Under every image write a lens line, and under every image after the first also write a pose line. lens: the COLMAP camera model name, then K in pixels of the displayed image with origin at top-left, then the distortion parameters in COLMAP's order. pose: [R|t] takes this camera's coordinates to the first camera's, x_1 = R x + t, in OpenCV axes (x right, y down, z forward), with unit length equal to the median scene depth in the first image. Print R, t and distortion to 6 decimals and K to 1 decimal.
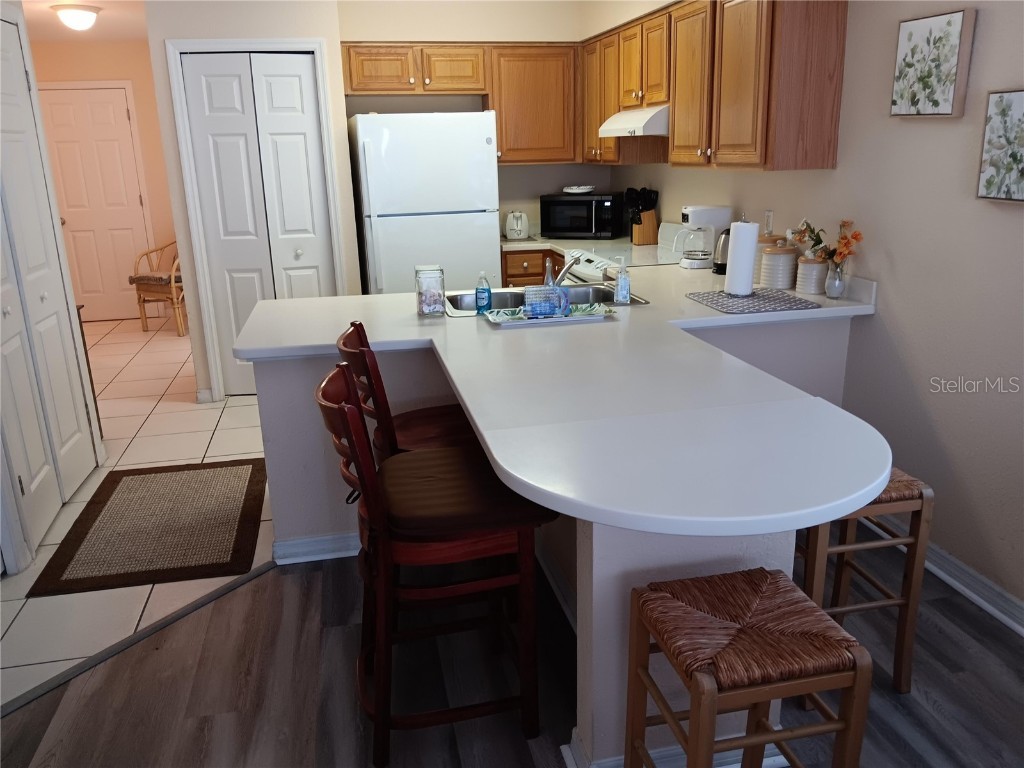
lens RADIAL K [[815.7, 0, 512.0], [0, 815.7, 384.0], [0, 0, 1]] dist [-0.014011, -0.009409]
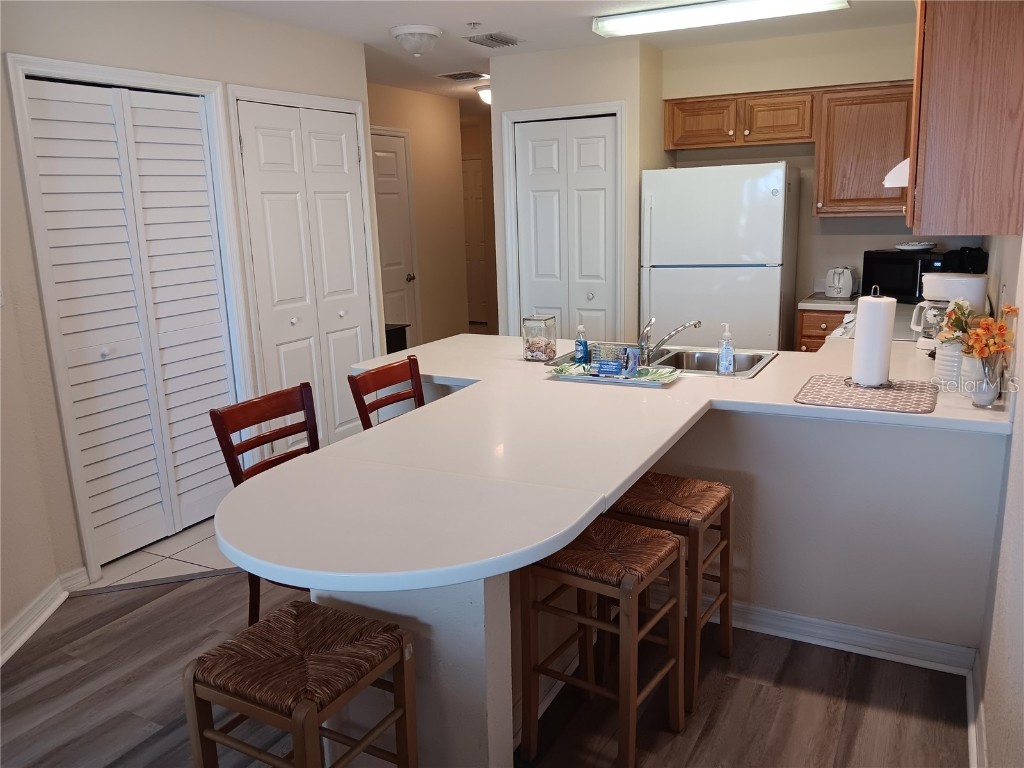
lens RADIAL K [[802.7, 0, 512.0], [0, 802.7, 384.0], [0, 0, 1]] dist [0.033884, -0.118716]
pose [[0.770311, 0.136067, -0.622982, 0.551700], [-0.165316, 0.986179, 0.010982, -0.062349], [0.615866, 0.094530, 0.782159, 0.161742]]
